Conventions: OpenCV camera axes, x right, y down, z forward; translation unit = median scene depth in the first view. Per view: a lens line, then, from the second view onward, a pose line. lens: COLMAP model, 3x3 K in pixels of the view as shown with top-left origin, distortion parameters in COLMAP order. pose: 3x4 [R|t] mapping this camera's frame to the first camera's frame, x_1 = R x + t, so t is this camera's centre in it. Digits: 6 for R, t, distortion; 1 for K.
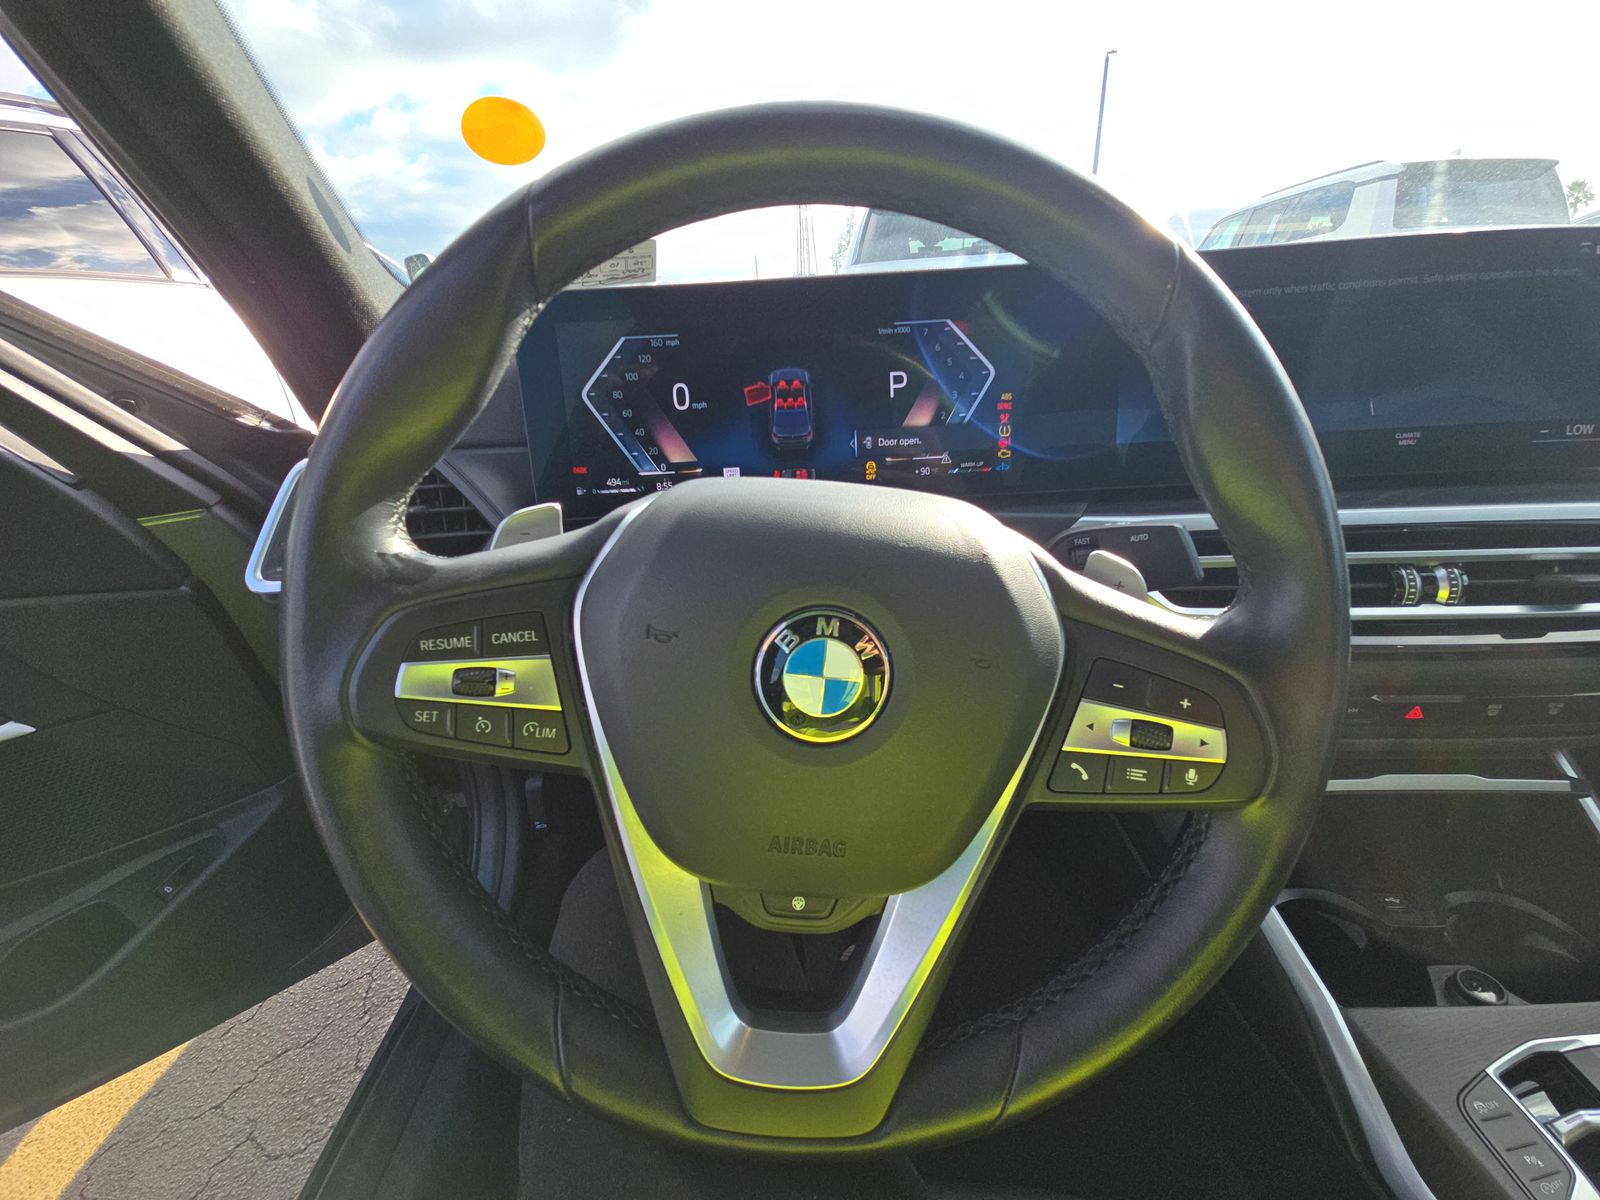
lens RADIAL K [[662.6, 0, 799.4], [0, 662.6, 586.6], [0, 0, 1]] dist [-0.000519, -0.000939]
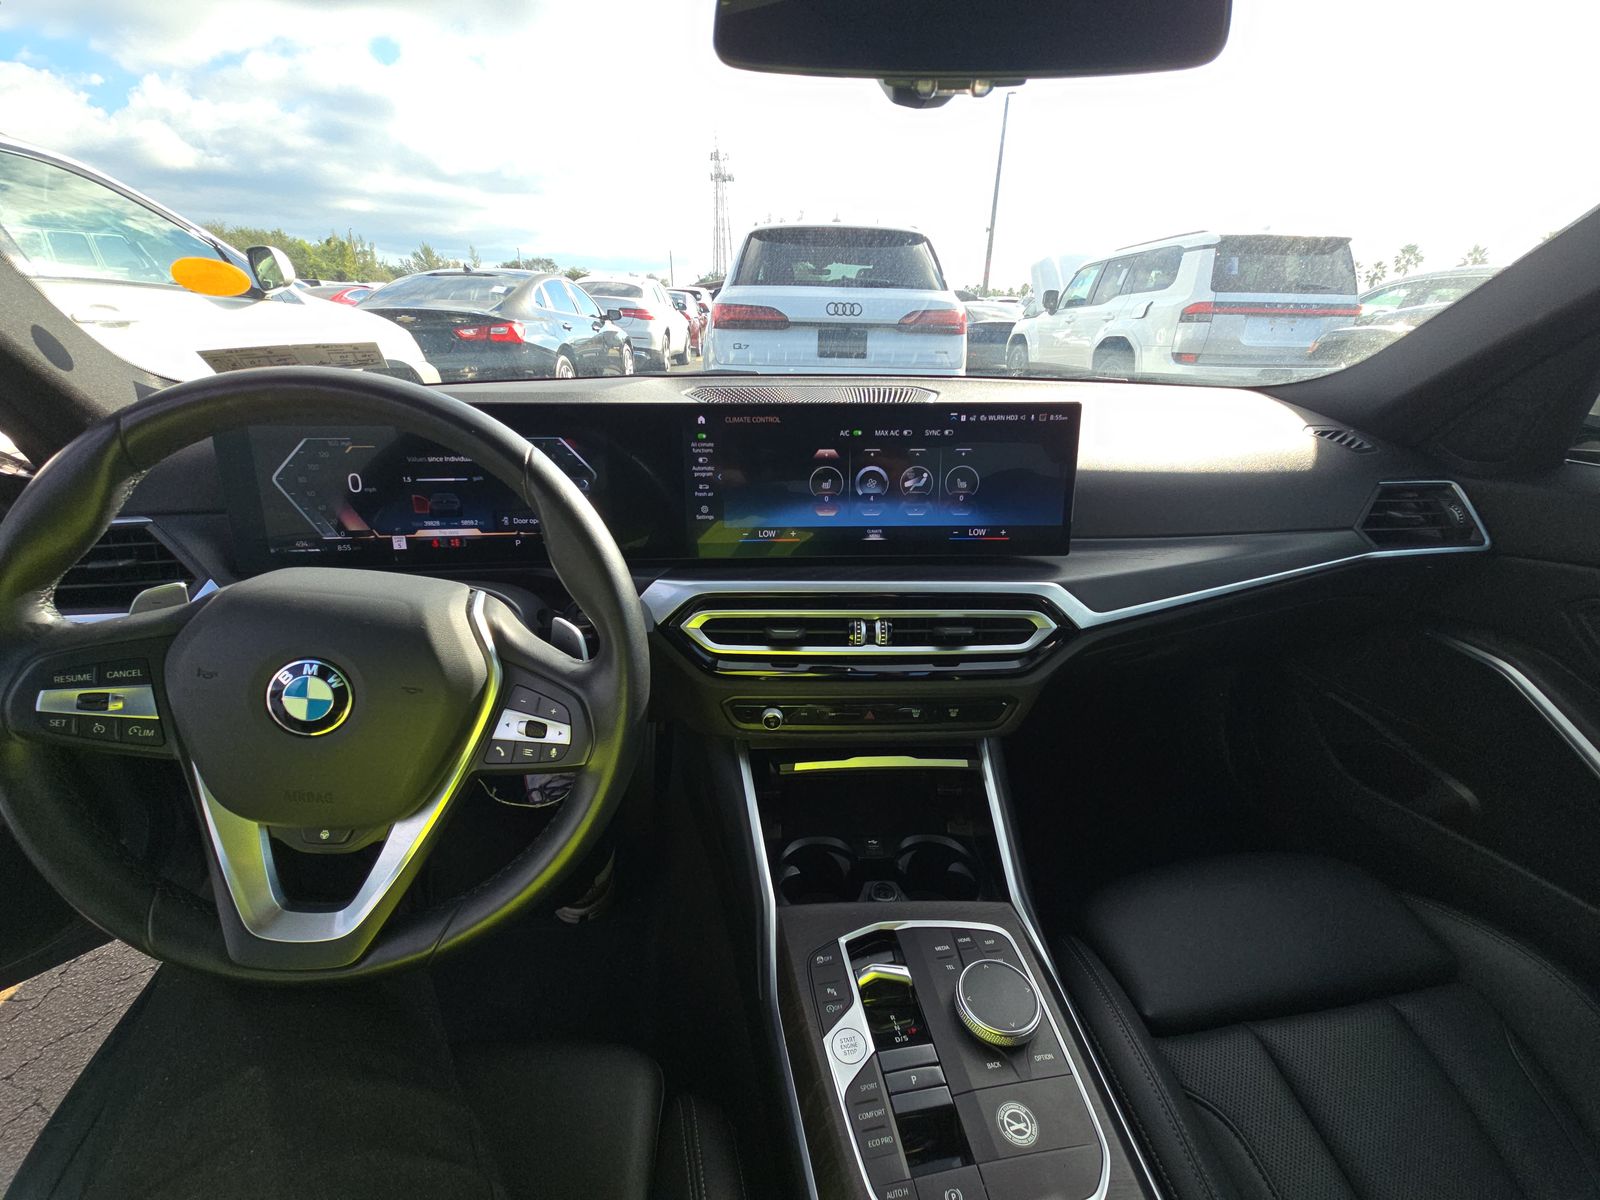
lens RADIAL K [[662.6, 0, 788.1], [0, 662.6, 590.9], [0, 0, 1]] dist [-0.000519, -0.000939]
pose [[0.988591, 0.019276, 0.149384, 0.784995], [-0.018118, 0.999794, -0.009113, -0.119458], [-0.149529, 0.006303, 0.988737, -0.715440]]
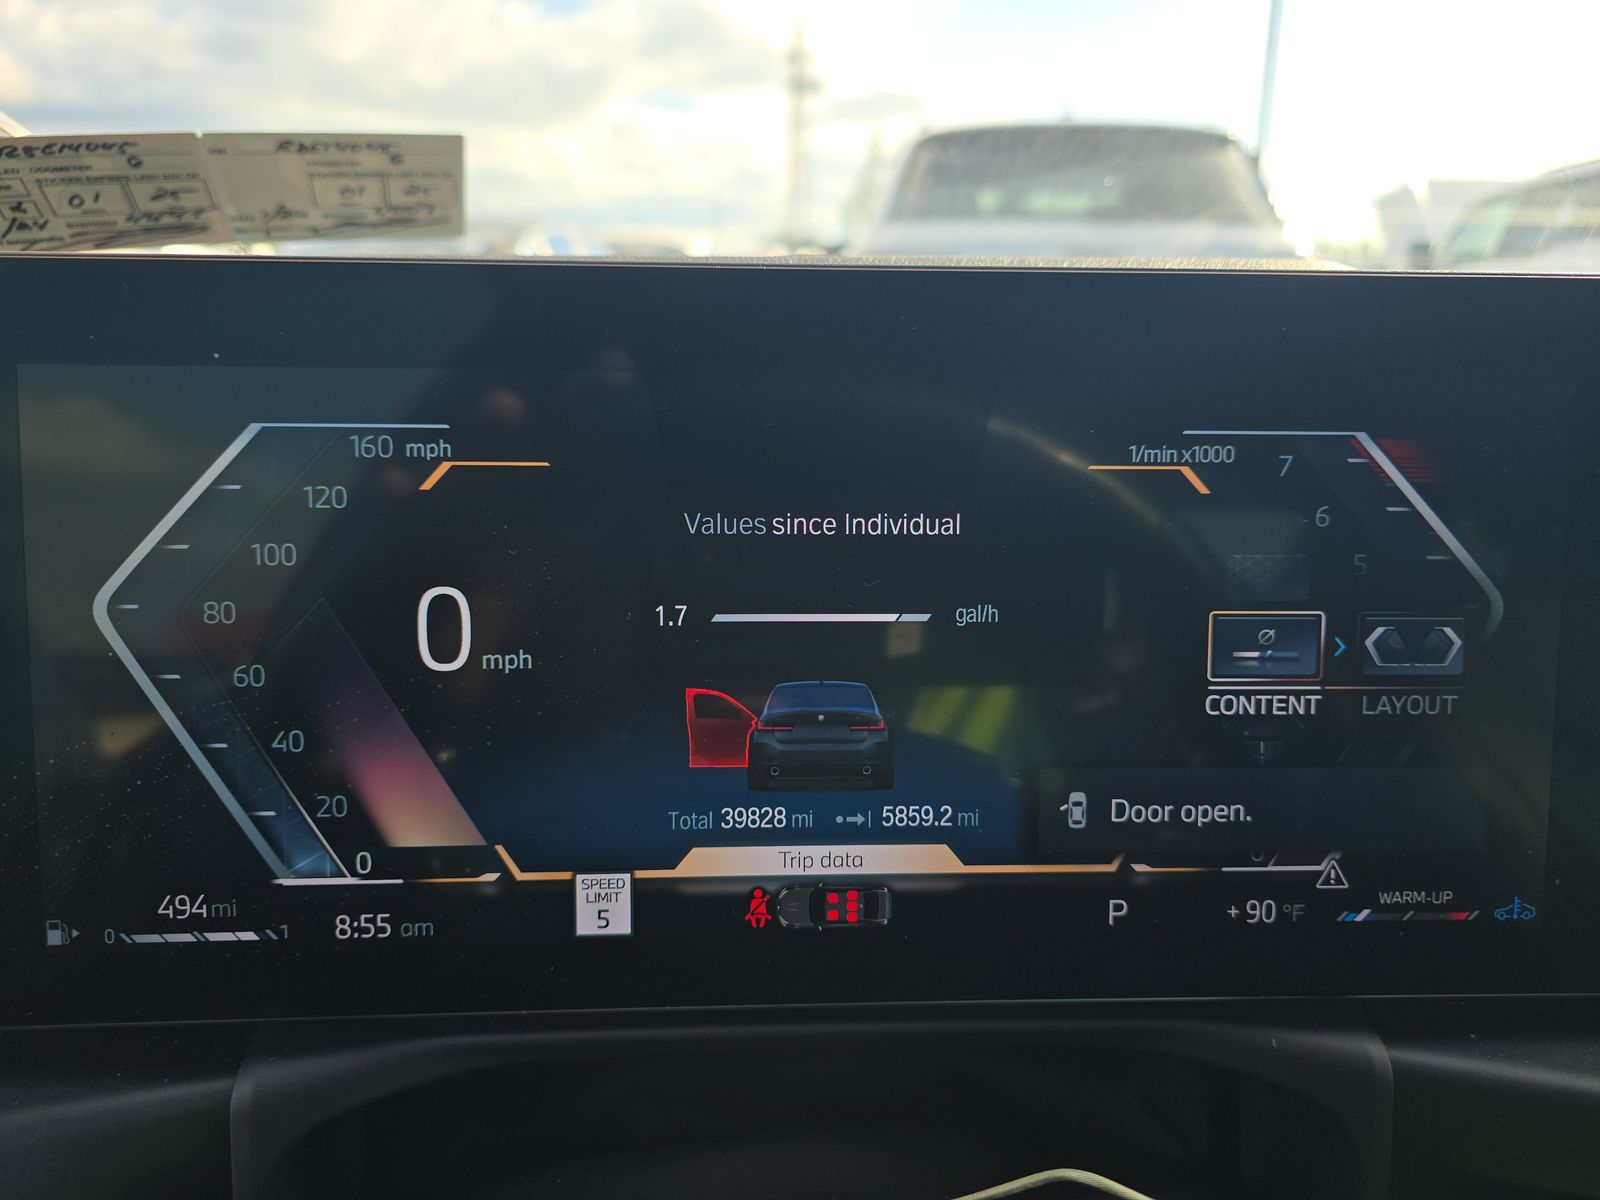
lens RADIAL K [[1201.5, 0, 806.0], [0, 1201.5, 597.1], [0, 0, 1]] dist [-0.013841, -0.010061]
pose [[0.997707, 0.055385, 0.038896, -0.069101], [-0.049106, 0.987901, -0.147106, -0.374883], [-0.046573, 0.144858, 0.988356, 0.770109]]
